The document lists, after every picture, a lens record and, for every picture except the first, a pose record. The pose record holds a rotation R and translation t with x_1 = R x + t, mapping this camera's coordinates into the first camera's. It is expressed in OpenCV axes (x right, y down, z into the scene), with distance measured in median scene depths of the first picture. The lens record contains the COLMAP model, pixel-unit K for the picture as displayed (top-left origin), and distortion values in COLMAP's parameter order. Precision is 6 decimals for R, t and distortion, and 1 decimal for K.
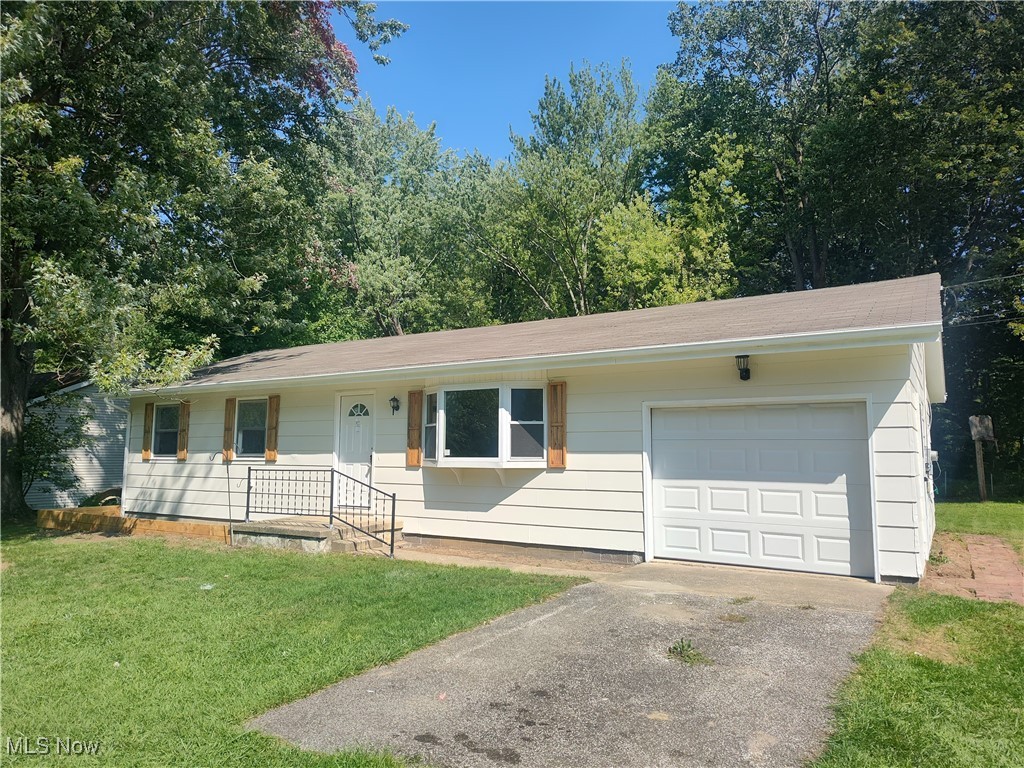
lens RADIAL K [[695.9, 0, 512.0], [0, 695.9, 384.0], [0, 0, 1]] dist [0.049772, -0.064329]
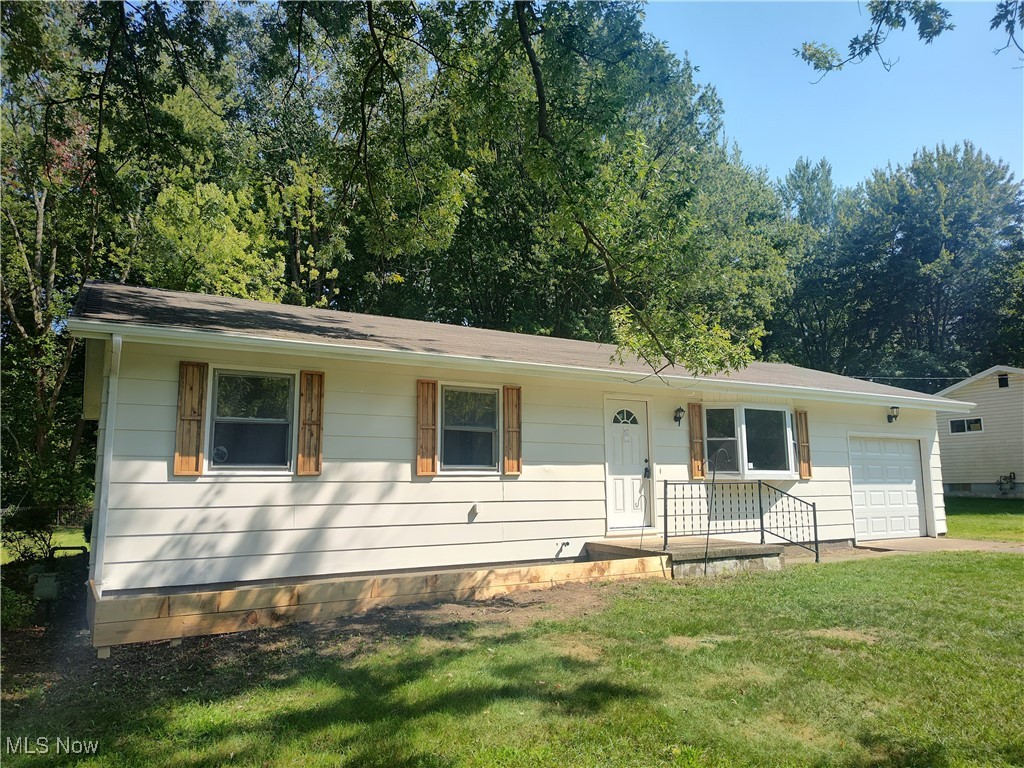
lens RADIAL K [[695.9, 0, 512.0], [0, 695.9, 384.0], [0, 0, 1]] dist [0.049772, -0.064329]
pose [[0.469253, 0.118424, 0.875087, -1.200243], [-0.080682, 0.992572, -0.091059, 0.099153], [-0.879370, -0.027874, 0.475322, 0.799290]]
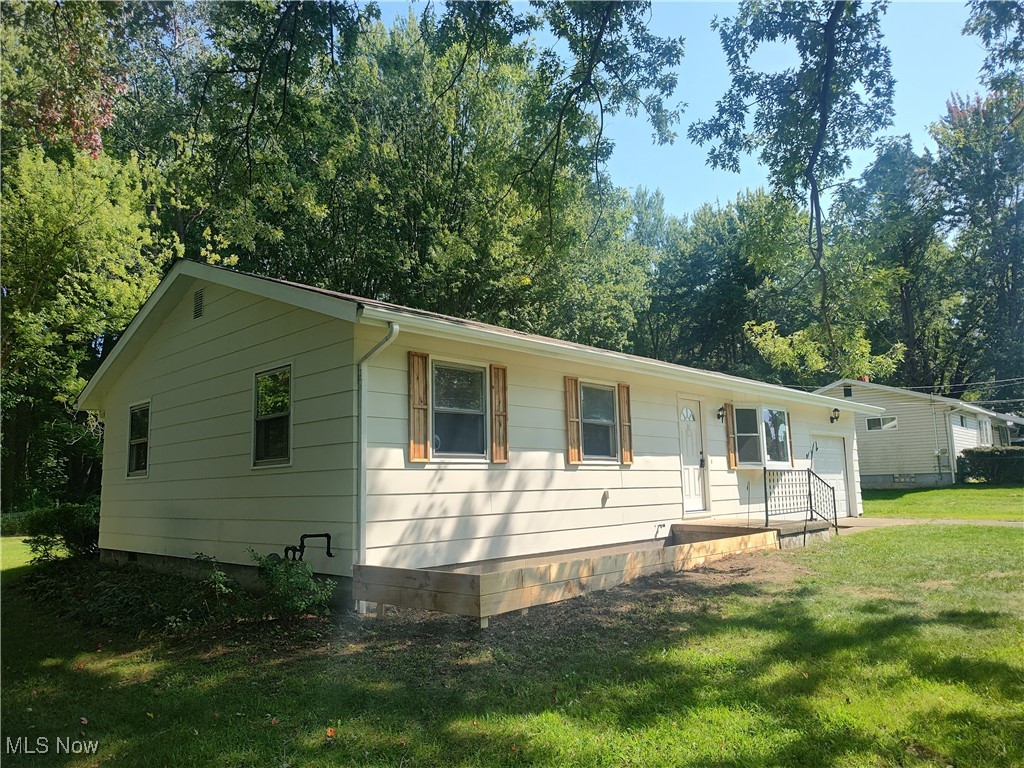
lens RADIAL K [[695.9, 0, 512.0], [0, 695.9, 384.0], [0, 0, 1]] dist [0.049772, -0.064329]
pose [[0.204308, 0.129951, 0.970243, -1.411012], [-0.077398, 0.990191, -0.116325, 0.147446], [-0.975842, -0.051329, 0.212362, 1.168919]]
